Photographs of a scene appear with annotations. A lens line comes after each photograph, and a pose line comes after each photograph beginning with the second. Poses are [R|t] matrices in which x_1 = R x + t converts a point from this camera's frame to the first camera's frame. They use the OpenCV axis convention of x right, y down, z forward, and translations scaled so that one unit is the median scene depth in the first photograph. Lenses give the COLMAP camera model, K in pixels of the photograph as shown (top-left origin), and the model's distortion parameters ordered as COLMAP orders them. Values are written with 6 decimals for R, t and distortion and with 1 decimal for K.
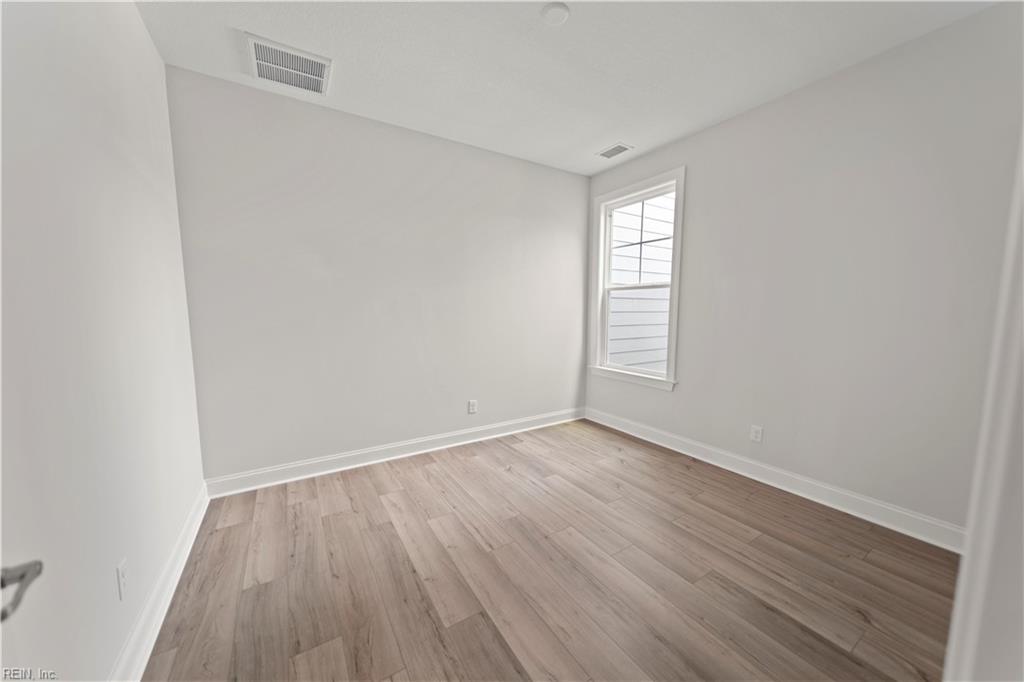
lens RADIAL K [[365.9, 0, 512.3], [0, 365.9, 345.2], [0, 0, 1]] dist [-0.000640, -0.000409]
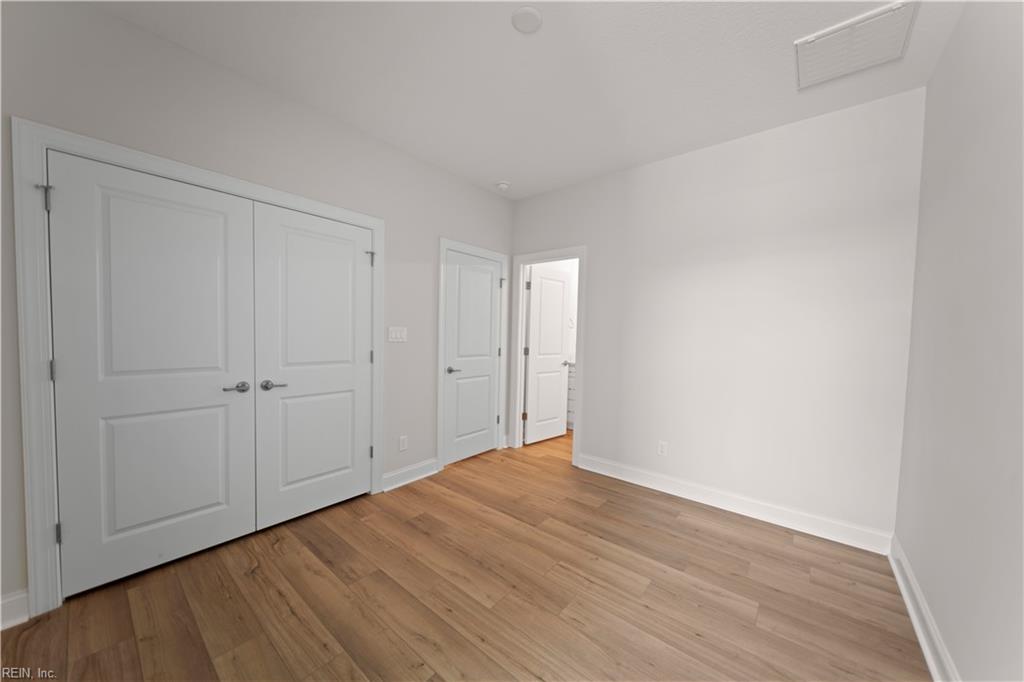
lens RADIAL K [[365.9, 0, 512.3], [0, 365.9, 345.2], [0, 0, 1]] dist [-0.000640, -0.000409]
pose [[-0.950452, -0.008710, -0.310748, 0.388328], [-0.050489, 0.990661, 0.126655, -0.183021], [0.306743, 0.136069, -0.942016, 1.797111]]
